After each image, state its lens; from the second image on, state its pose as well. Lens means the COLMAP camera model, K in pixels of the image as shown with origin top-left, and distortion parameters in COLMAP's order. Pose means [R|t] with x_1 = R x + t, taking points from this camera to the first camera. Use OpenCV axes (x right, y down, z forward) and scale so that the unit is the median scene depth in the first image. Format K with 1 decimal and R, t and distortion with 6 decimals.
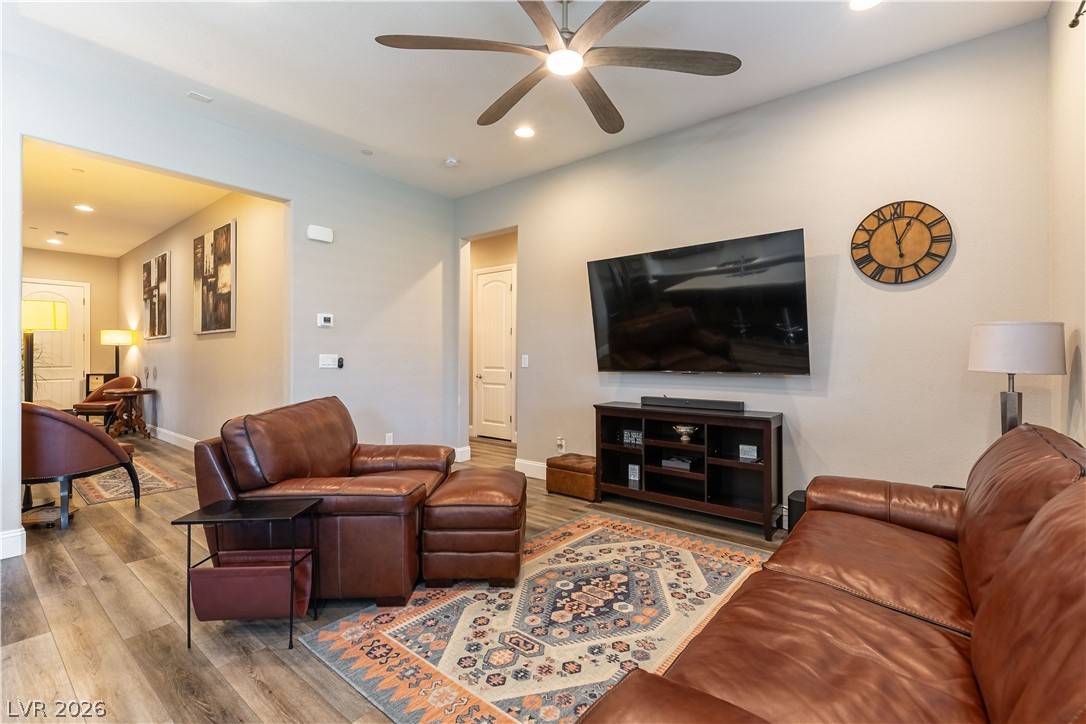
lens RADIAL K [[472.7, 0, 545.7], [0, 472.7, 345.8], [0, 0, 1]] dist [-0.001792, 0.002854]
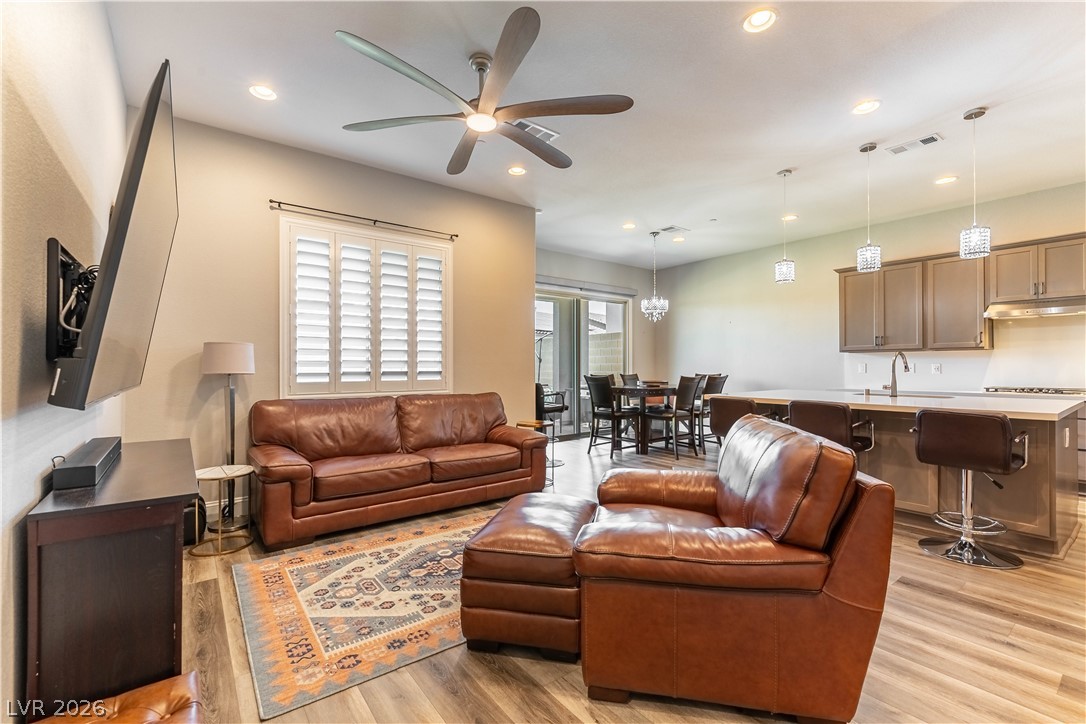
lens RADIAL K [[472.7, 0, 540.1], [0, 472.7, 363.8], [0, 0, 1]] dist [-0.001792, 0.002854]
pose [[-0.970460, 0.001319, 0.241258, -0.319809], [-0.005085, 0.999651, -0.025920, 0.042531], [-0.241208, -0.026381, -0.970115, 1.717871]]
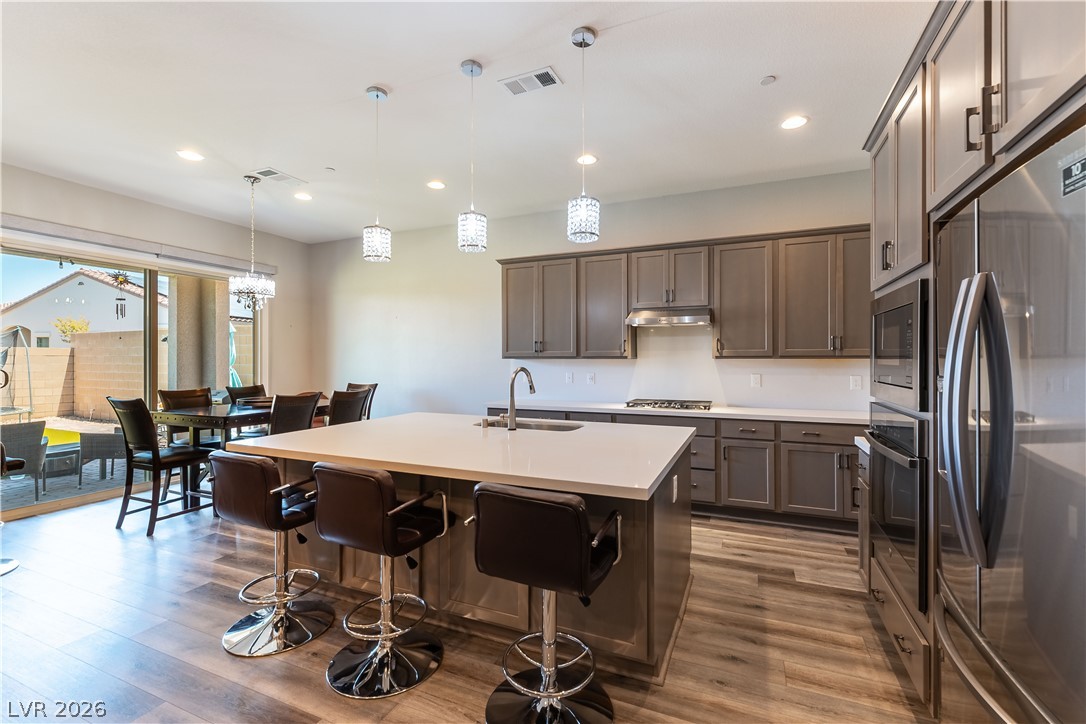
lens RADIAL K [[472.7, 0, 550.1], [0, 472.7, 353.4], [0, 0, 1]] dist [-0.001792, 0.002854]
pose [[-0.962793, -0.003055, -0.270223, -0.795874], [0.006030, 0.999444, -0.032784, -0.030596], [0.270173, -0.033193, -0.962239, 1.111963]]
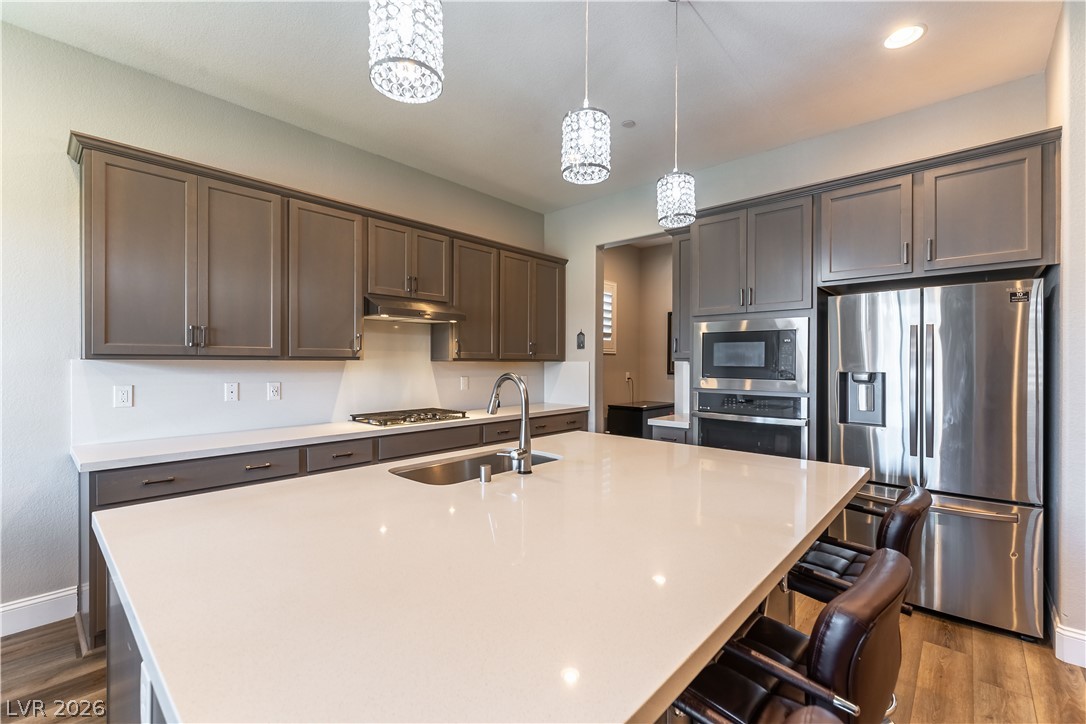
lens RADIAL K [[464.3, 0, 547.7], [0, 464.3, 362.8], [0, 0, 1]] dist [0.003923, -0.000838]
pose [[-0.050673, -0.000204, -0.998715, -0.374901], [0.016995, 0.999855, -0.001066, -0.047980], [0.998571, -0.017027, -0.050663, 0.177082]]
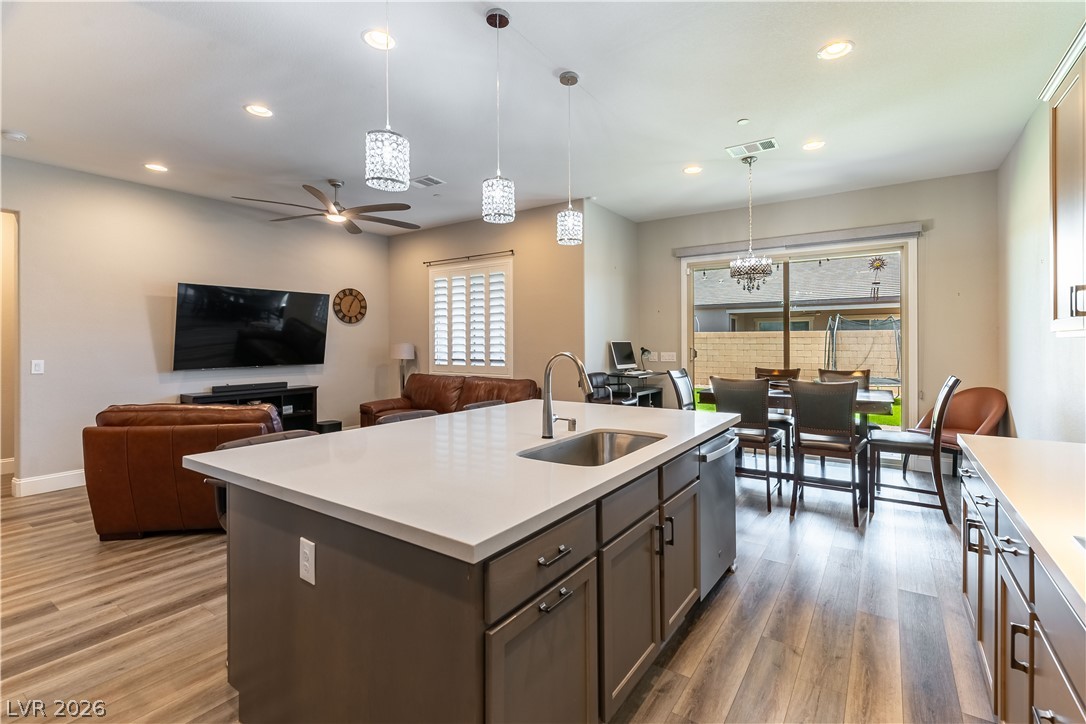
lens RADIAL K [[472.7, 0, 567.1], [0, 472.7, 356.8], [0, 0, 1]] dist [-0.001792, 0.002854]
pose [[-0.104224, -0.028457, 0.994147, -1.717415], [-0.015976, 0.999510, 0.026935, -0.045193], [-0.994426, -0.013075, -0.104627, 0.167666]]
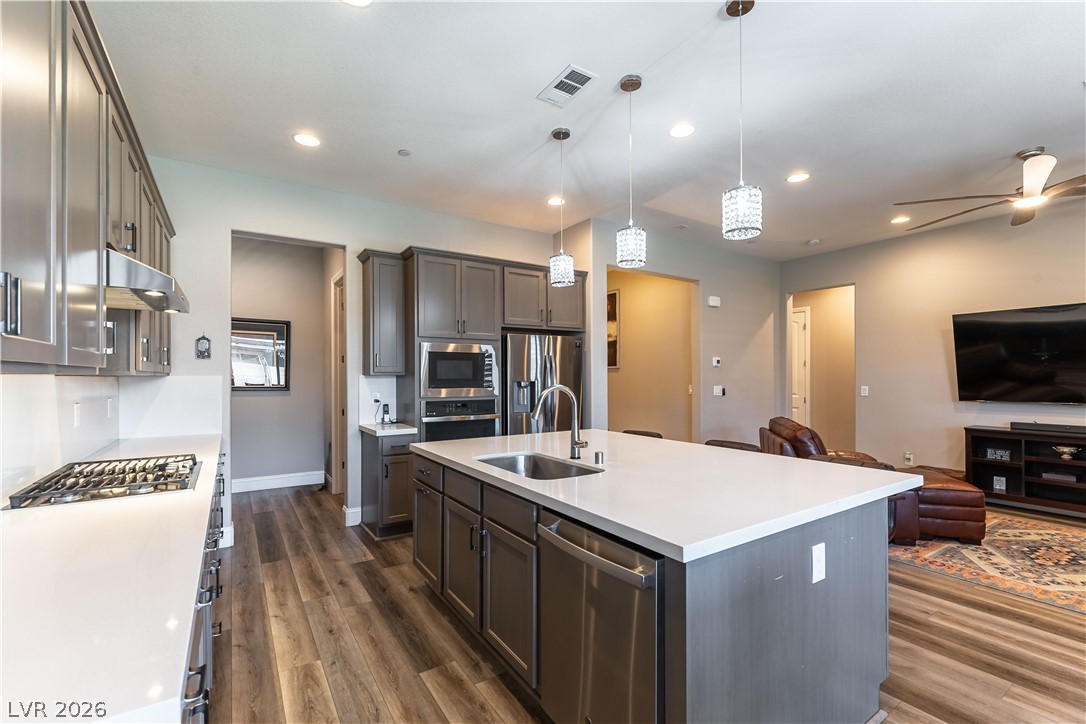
lens RADIAL K [[472.7, 0, 548.2], [0, 472.7, 365.6], [0, 0, 1]] dist [-0.001792, 0.002854]
pose [[0.955656, -0.011629, -0.294254, -0.783882], [0.011226, 0.999932, -0.003057, -0.065475], [0.294270, -0.000382, 0.955722, -0.718113]]
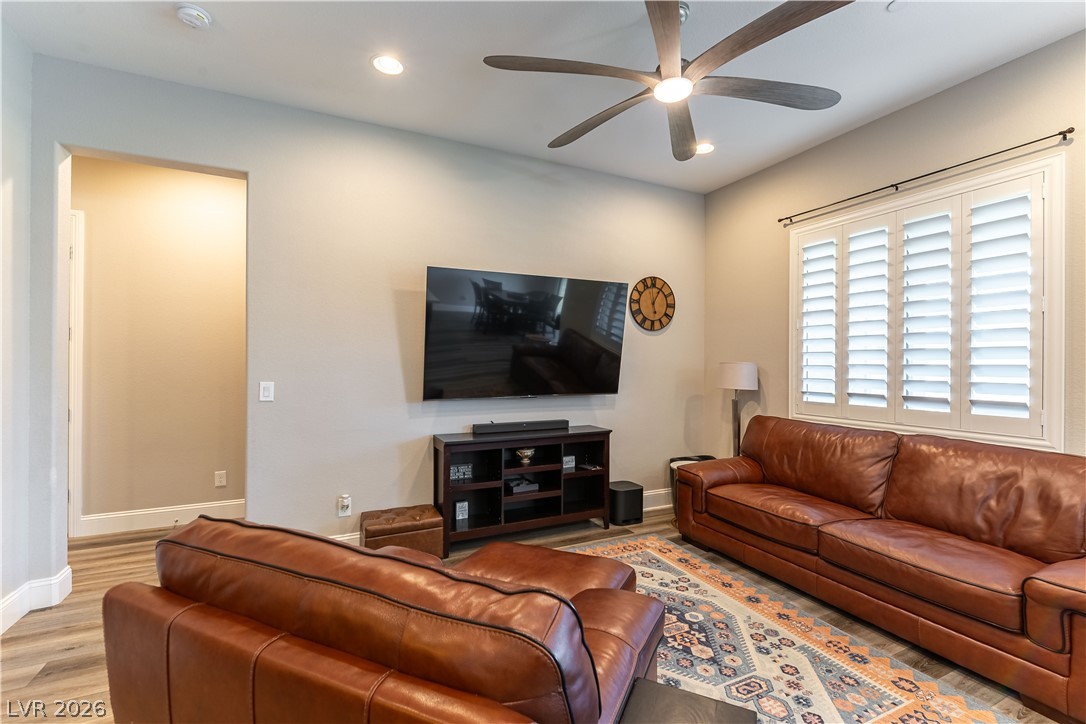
lens RADIAL K [[472.7, 0, 546.9], [0, 472.7, 354.6], [0, 0, 1]] dist [-0.001792, 0.002854]
pose [[0.434874, 0.018007, 0.900311, -0.762269], [-0.022075, 0.999713, -0.009333, -0.033043], [-0.900221, -0.015816, 0.435147, 0.643398]]
